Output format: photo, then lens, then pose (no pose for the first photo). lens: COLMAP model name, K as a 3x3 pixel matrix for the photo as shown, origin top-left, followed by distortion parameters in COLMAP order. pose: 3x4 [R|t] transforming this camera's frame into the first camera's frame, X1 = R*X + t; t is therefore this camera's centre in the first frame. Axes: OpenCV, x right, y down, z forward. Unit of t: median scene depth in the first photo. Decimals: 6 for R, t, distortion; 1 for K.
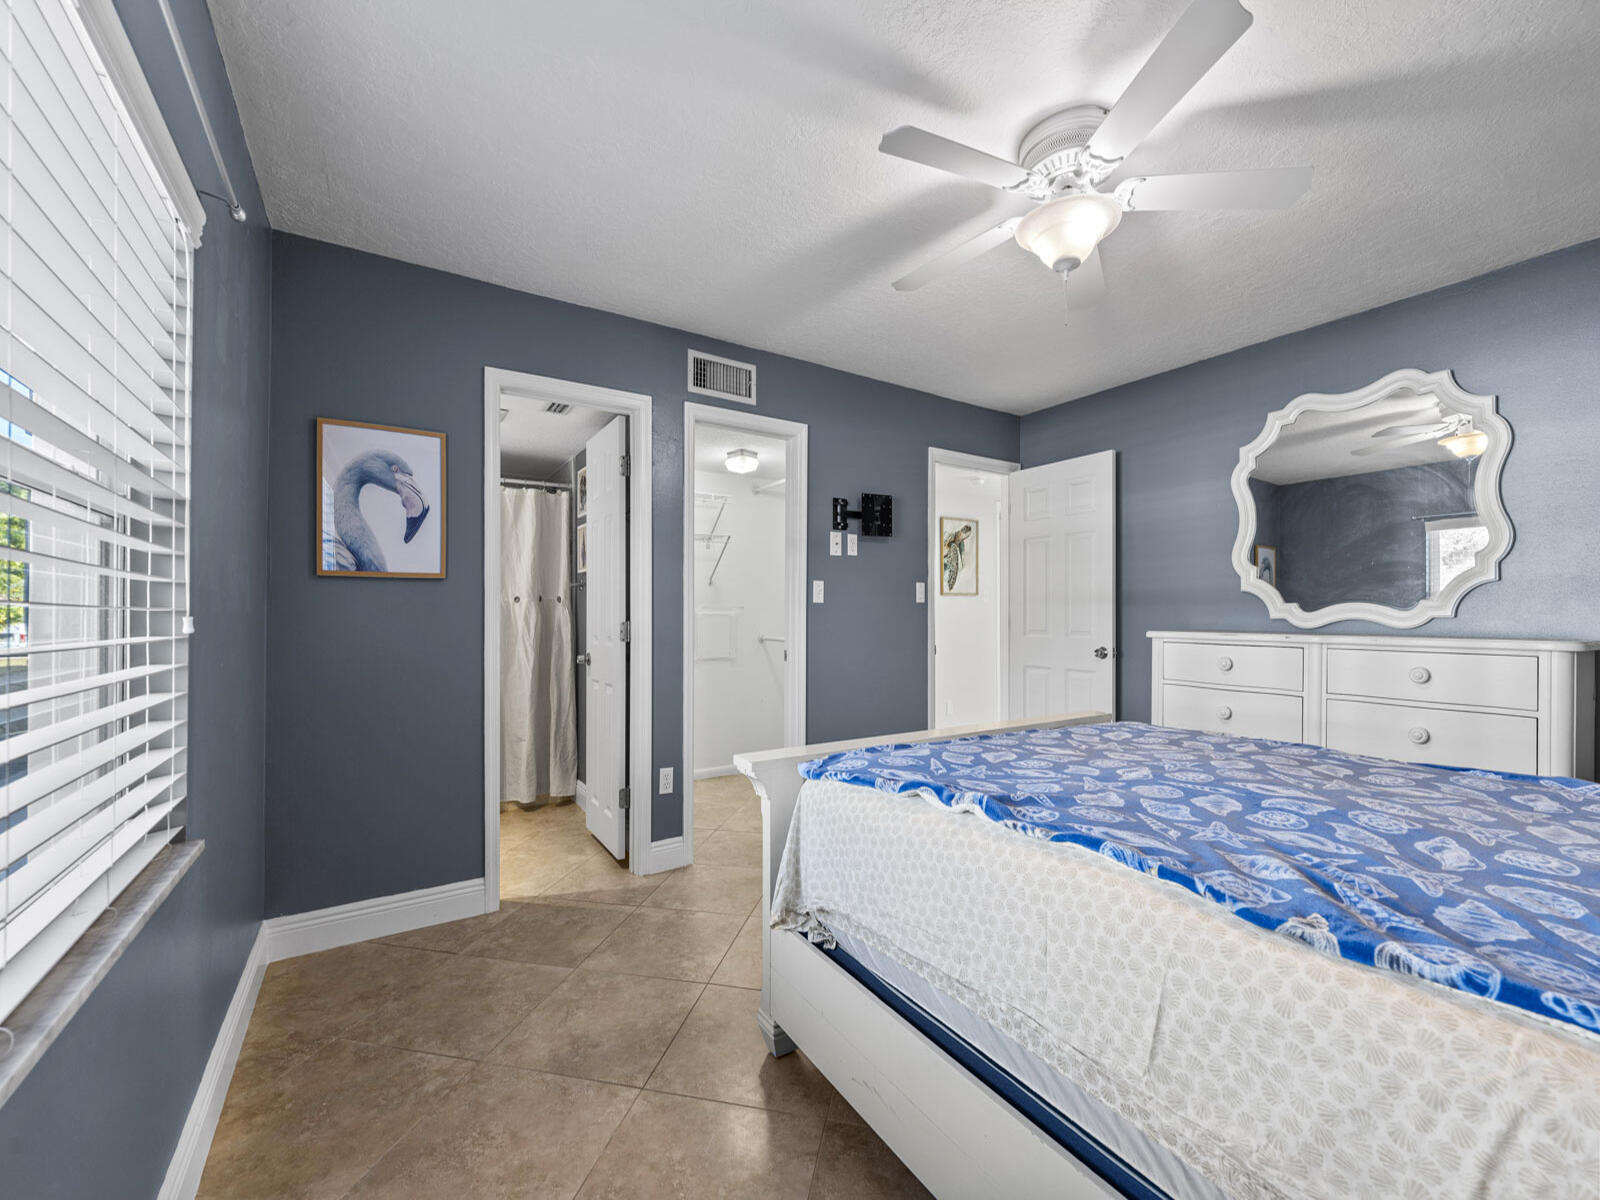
lens RADIAL K [[653.9, 0, 801.3], [0, 653.9, 610.5], [0, 0, 1]] dist [0.002110, -0.000489]
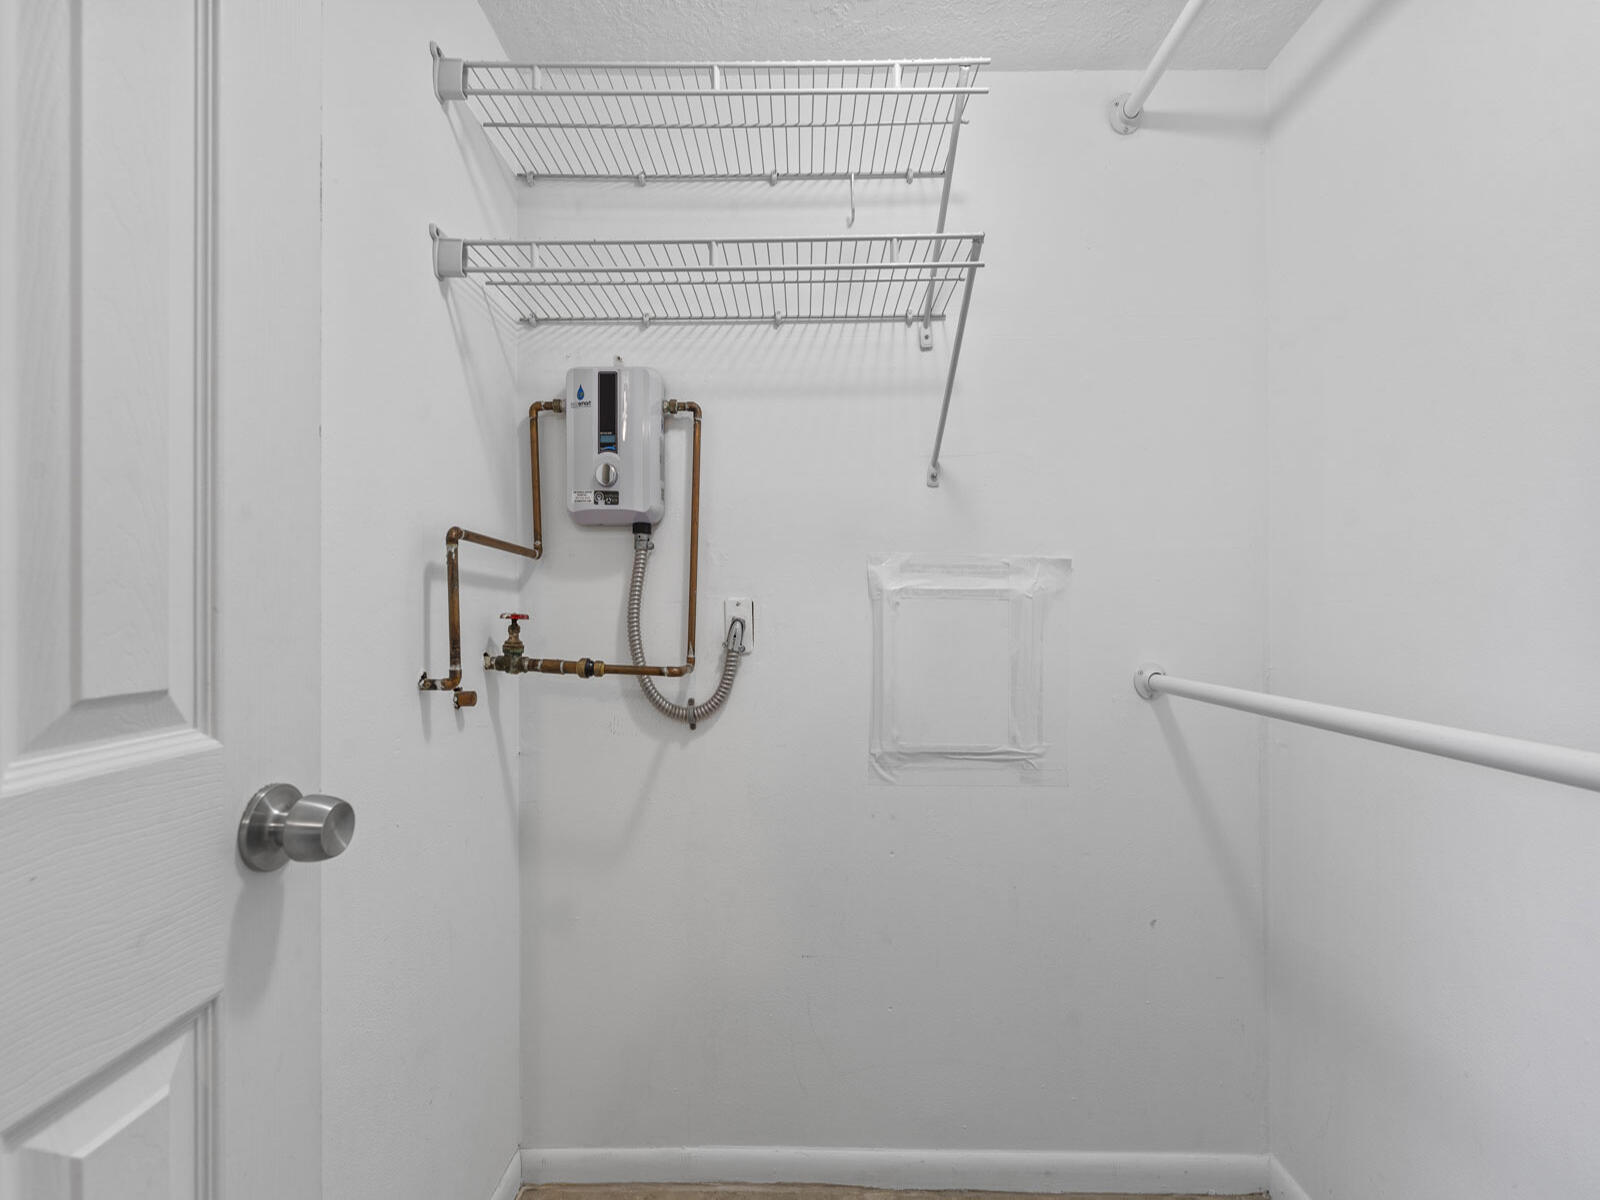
lens RADIAL K [[653.9, 0, 800.8], [0, 653.9, 601.9], [0, 0, 1]] dist [0.002110, -0.000489]
pose [[0.839098, 0.000934, -0.543980, -0.036783], [0.001701, 0.999989, 0.004341, 0.009085], [0.543978, -0.004568, 0.839087, 0.728291]]
